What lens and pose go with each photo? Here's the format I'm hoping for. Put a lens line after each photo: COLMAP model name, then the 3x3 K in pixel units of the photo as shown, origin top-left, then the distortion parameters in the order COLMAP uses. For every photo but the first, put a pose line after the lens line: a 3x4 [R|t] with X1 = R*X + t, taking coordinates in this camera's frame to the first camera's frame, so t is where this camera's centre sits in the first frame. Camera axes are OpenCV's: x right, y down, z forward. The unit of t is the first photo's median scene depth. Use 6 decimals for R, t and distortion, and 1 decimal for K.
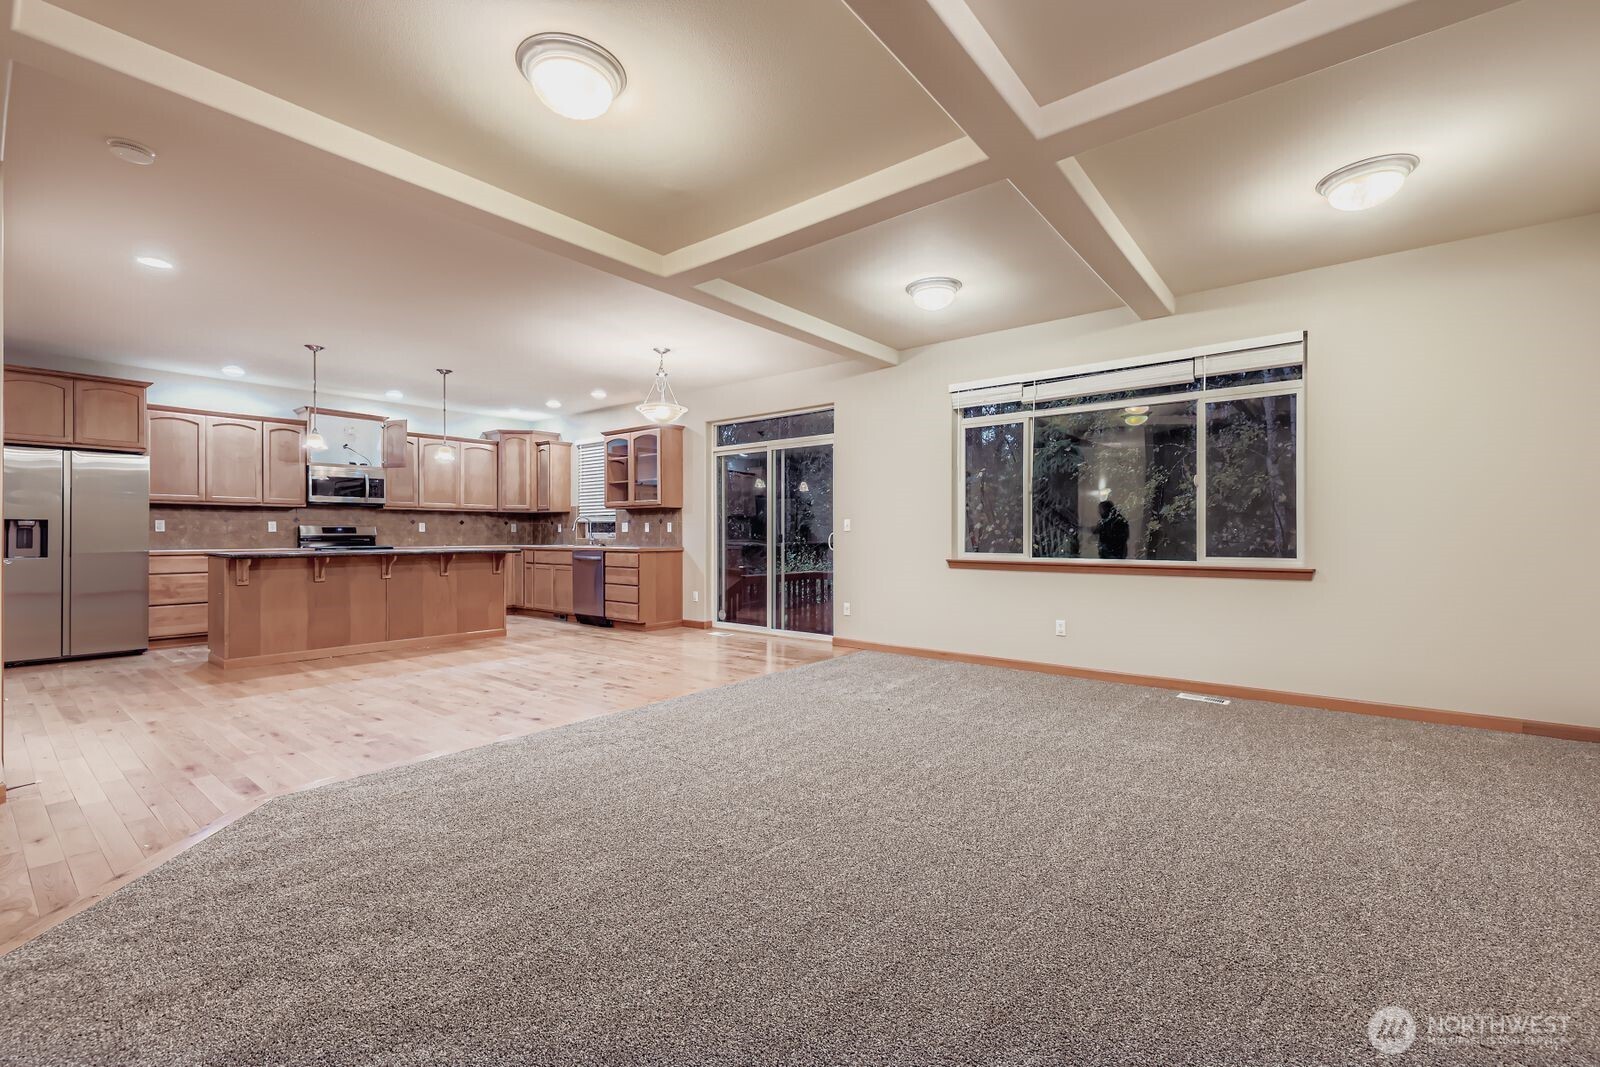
lens RADIAL K [[668.3, 0, 811.4], [0, 668.3, 534.3], [0, 0, 1]] dist [0.000157, -0.001447]
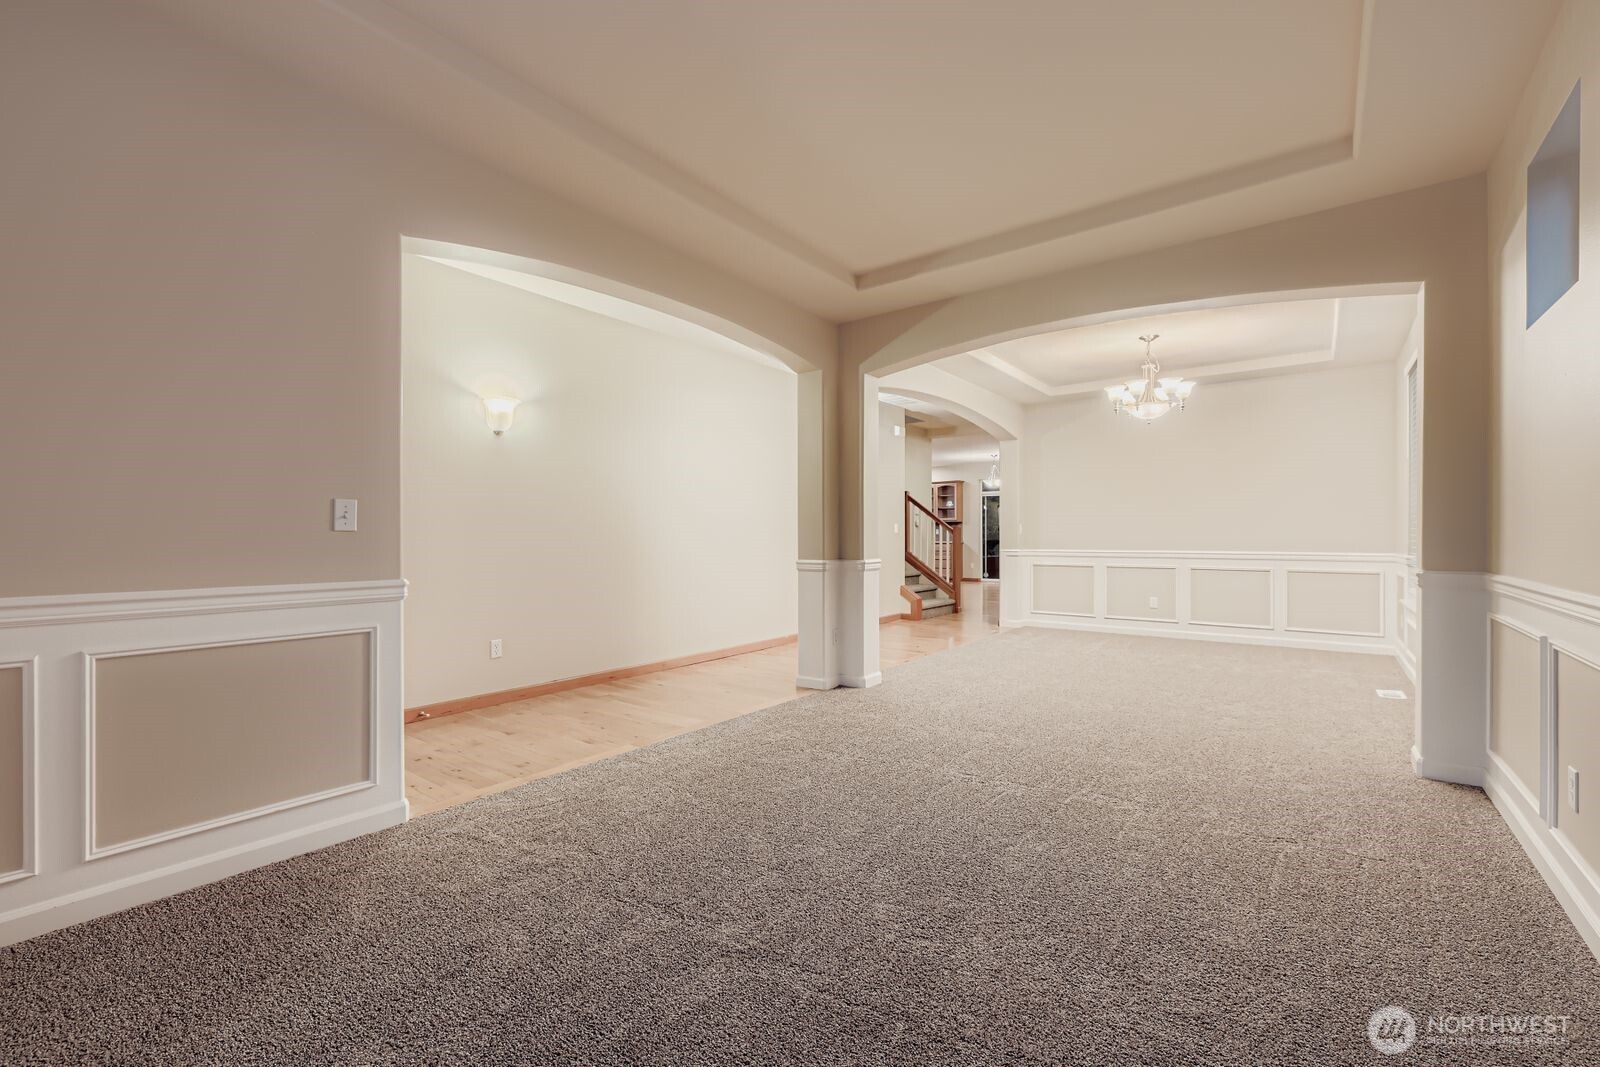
lens RADIAL K [[668.3, 0, 798.6], [0, 668.3, 529.8], [0, 0, 1]] dist [0.000157, -0.001447]
pose [[0.999956, -0.002887, -0.008893, -0.724732], [0.002899, 0.999995, 0.001342, -0.020809], [0.008889, -0.001367, 0.999960, -1.084054]]
